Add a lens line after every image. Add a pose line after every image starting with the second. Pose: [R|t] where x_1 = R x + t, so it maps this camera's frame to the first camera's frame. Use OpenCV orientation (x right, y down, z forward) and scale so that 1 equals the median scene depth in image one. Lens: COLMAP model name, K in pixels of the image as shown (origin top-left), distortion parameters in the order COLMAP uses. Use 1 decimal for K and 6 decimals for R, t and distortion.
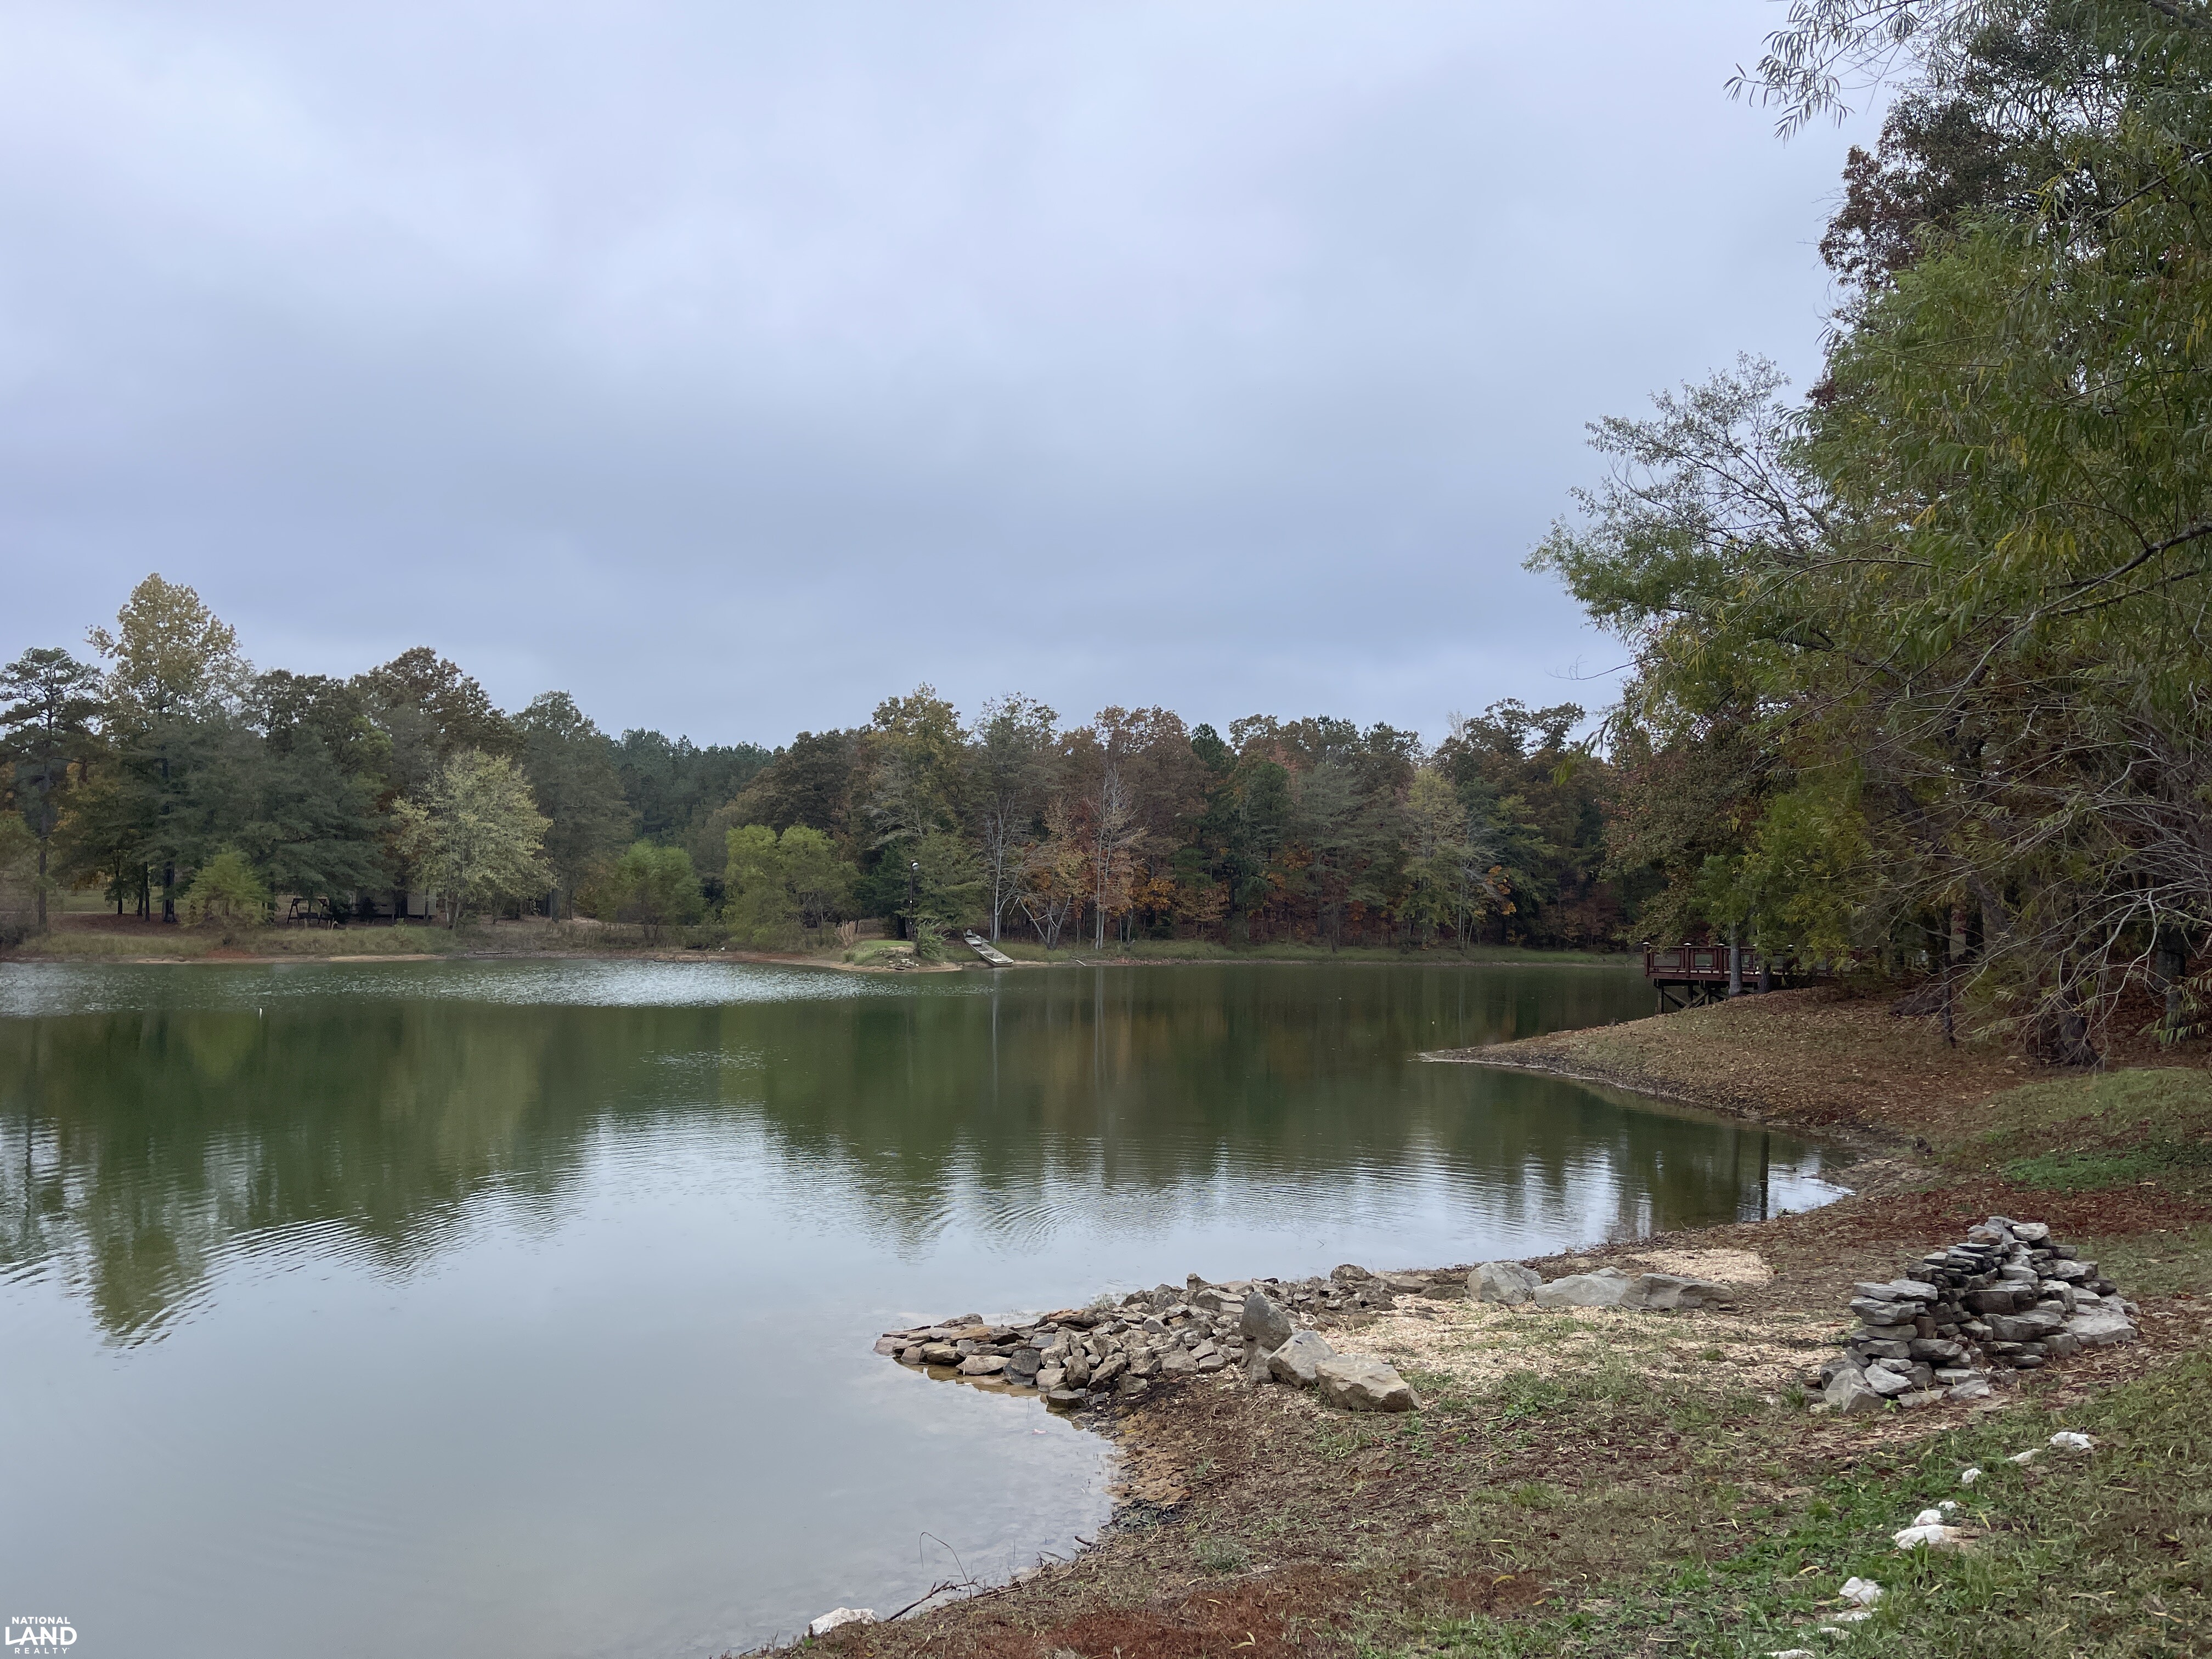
lens RADIAL K [[1690.6, 0, 1103.2], [0, 1690.6, 837.3], [0, 0, 1]] dist [0.067961, -0.066413]
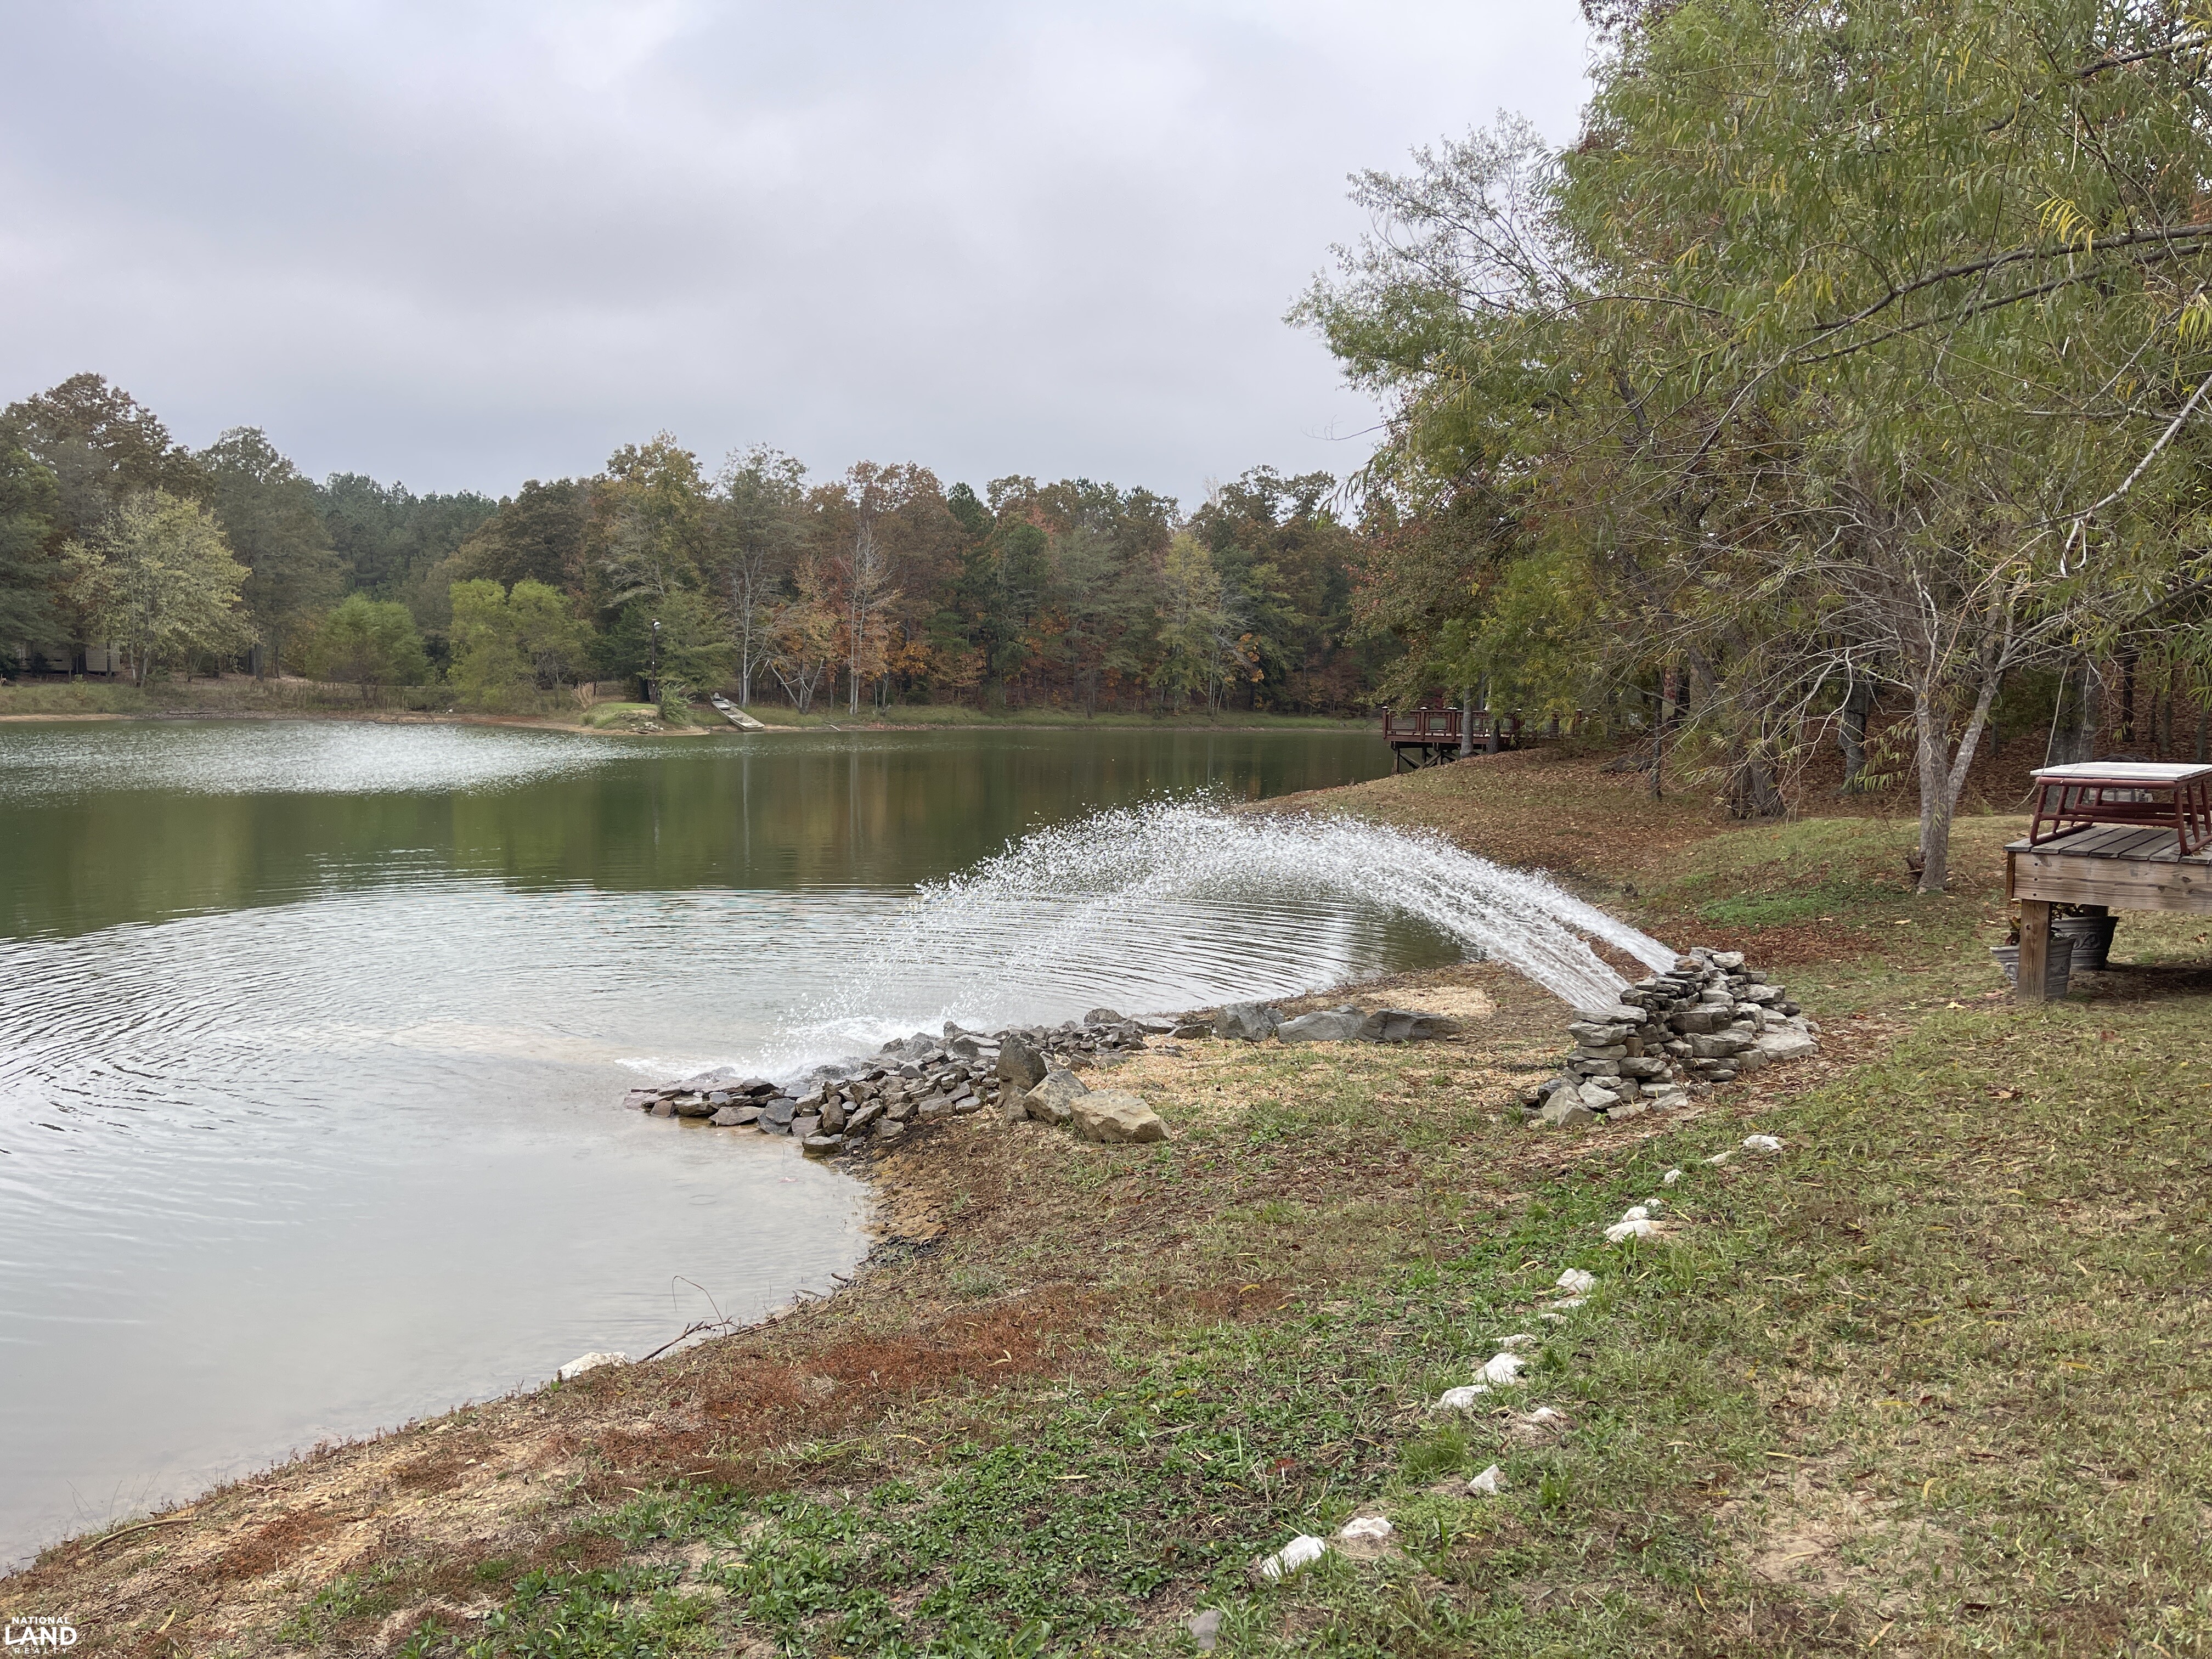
lens RADIAL K [[1690.6, 0, 1113.2], [0, 1690.6, 825.4], [0, 0, 1]] dist [0.067961, -0.066413]
pose [[0.988822, -0.006227, 0.148970, 0.000005], [-0.013354, 0.991413, 0.130084, 0.001590], [-0.148501, -0.130619, 0.980248, 0.002733]]
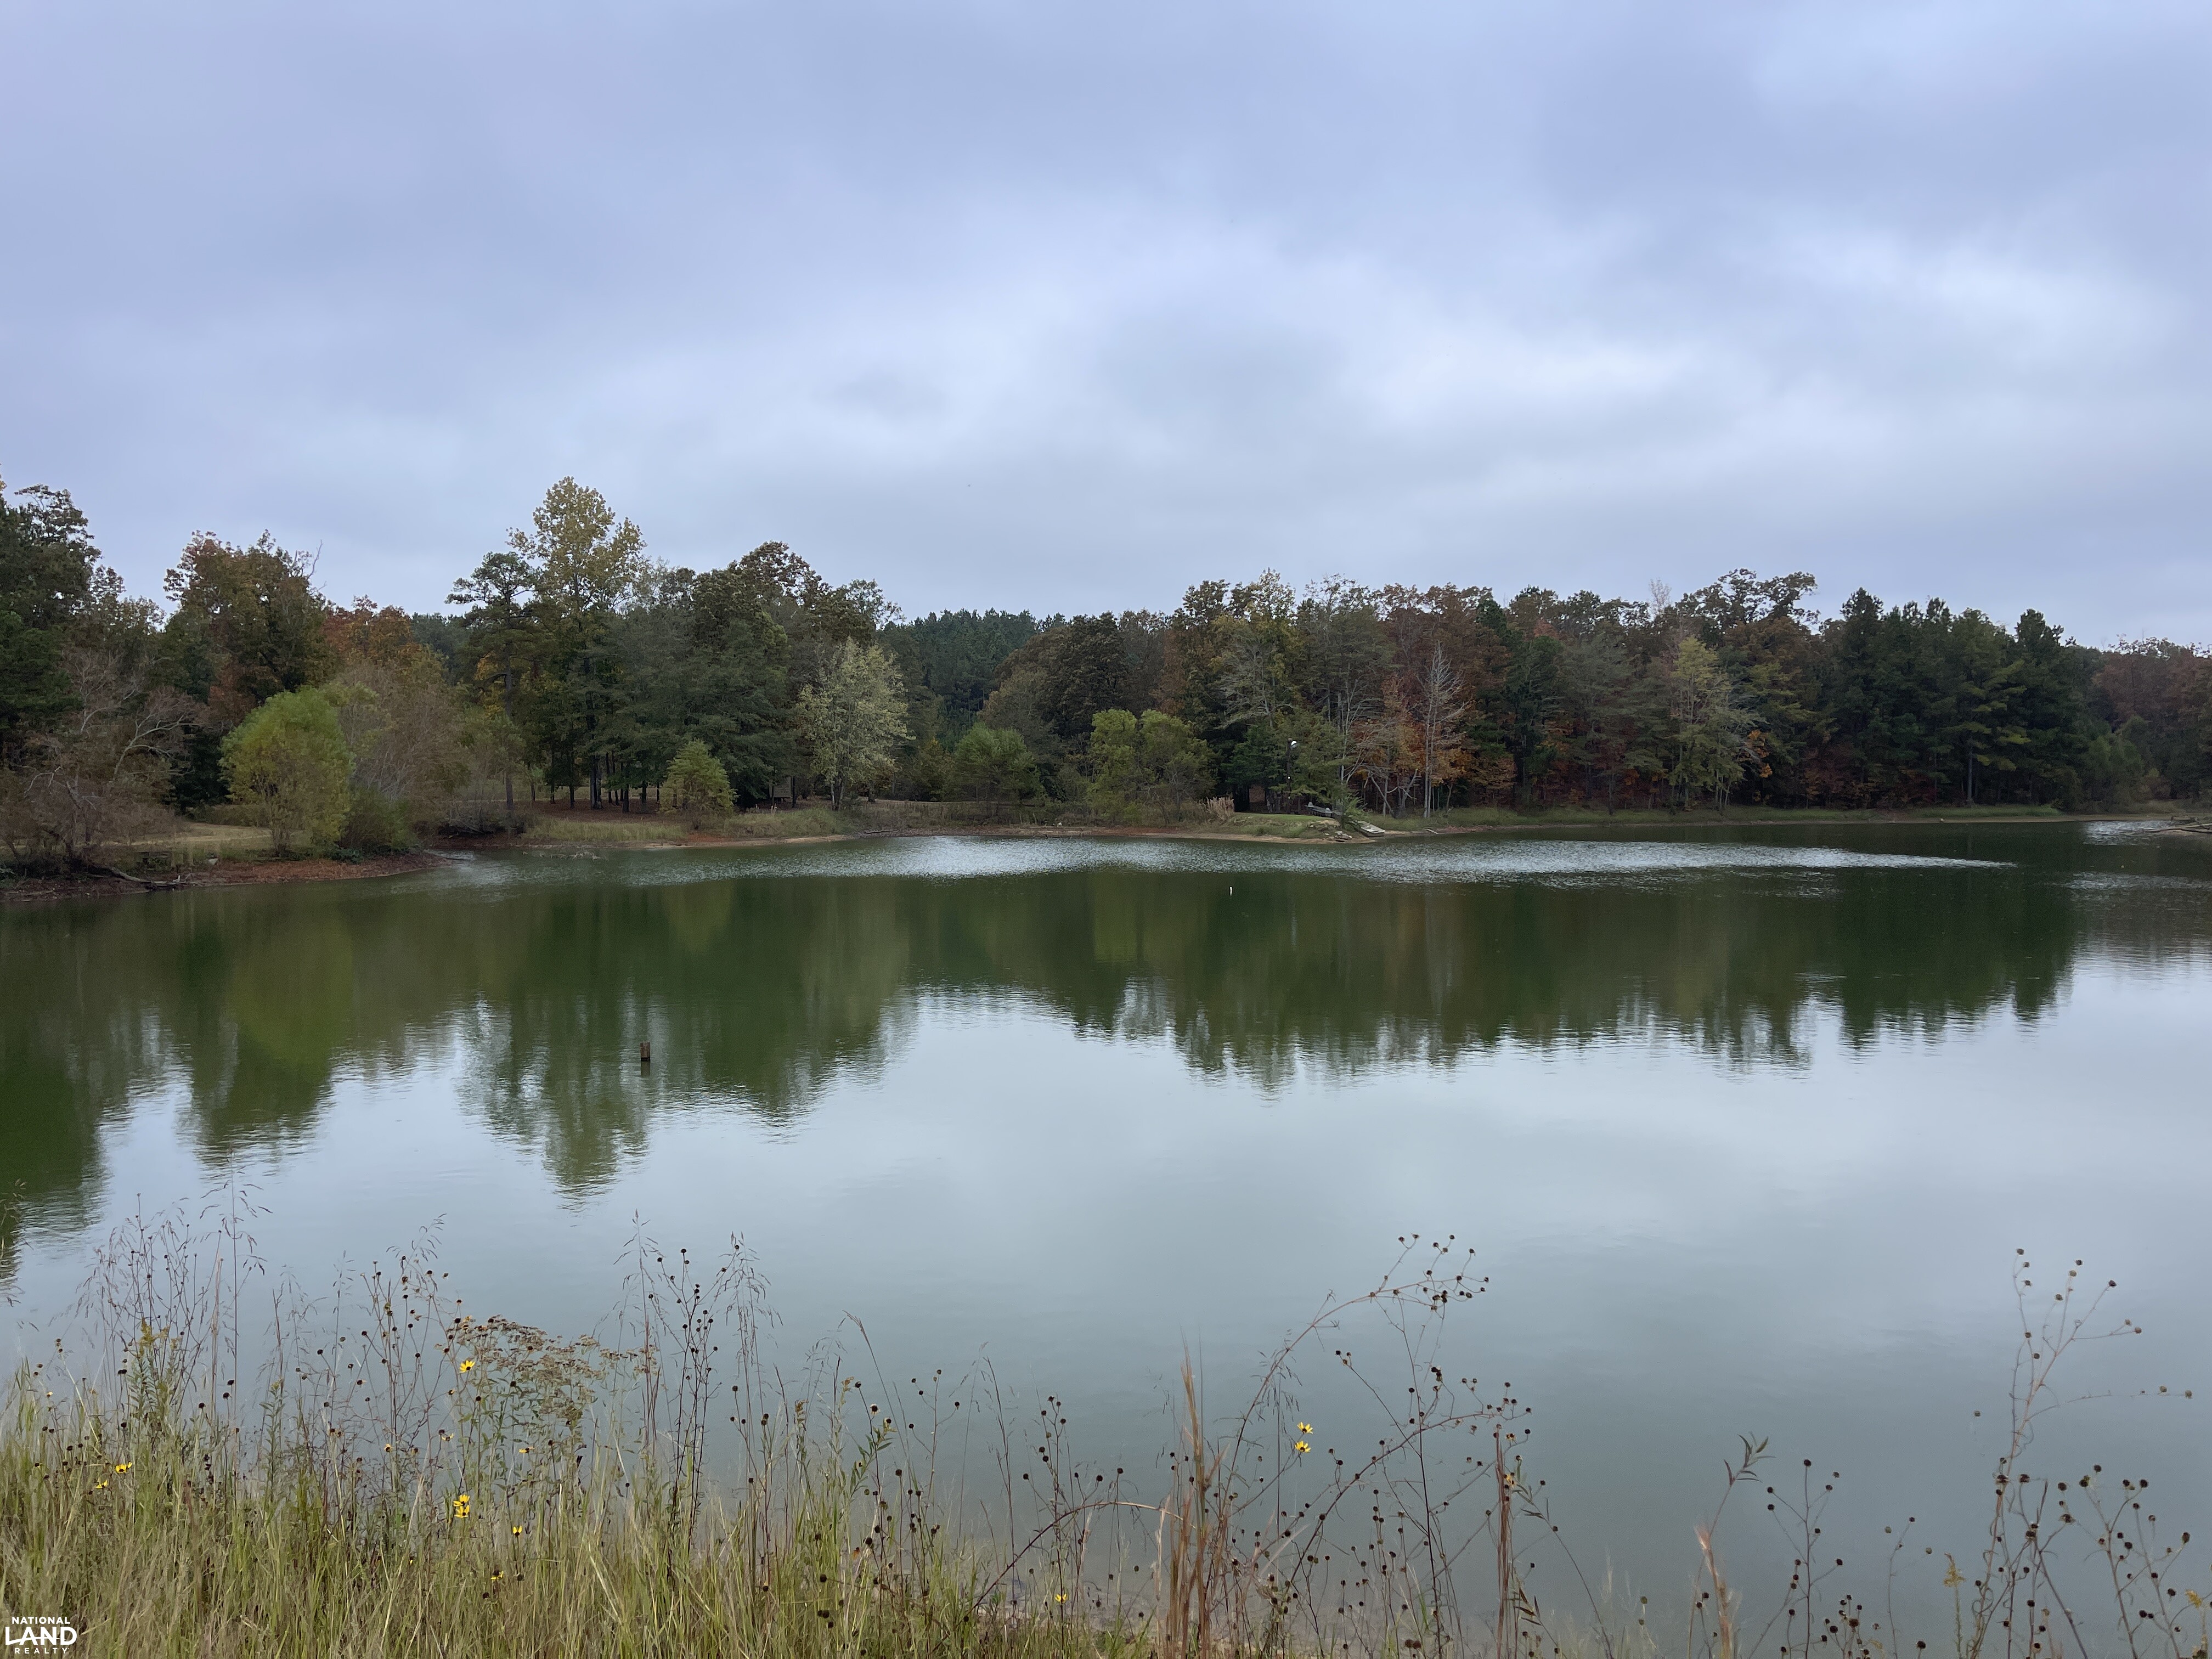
lens RADIAL K [[1690.6, 0, 1105.7], [0, 1690.6, 832.3], [0, 0, 1]] dist [0.067961, -0.066413]
pose [[0.999236, -0.020226, 0.033450, -4.567984], [0.017530, 0.996720, 0.079008, -0.239033], [-0.034938, -0.078361, 0.996313, -1.118827]]
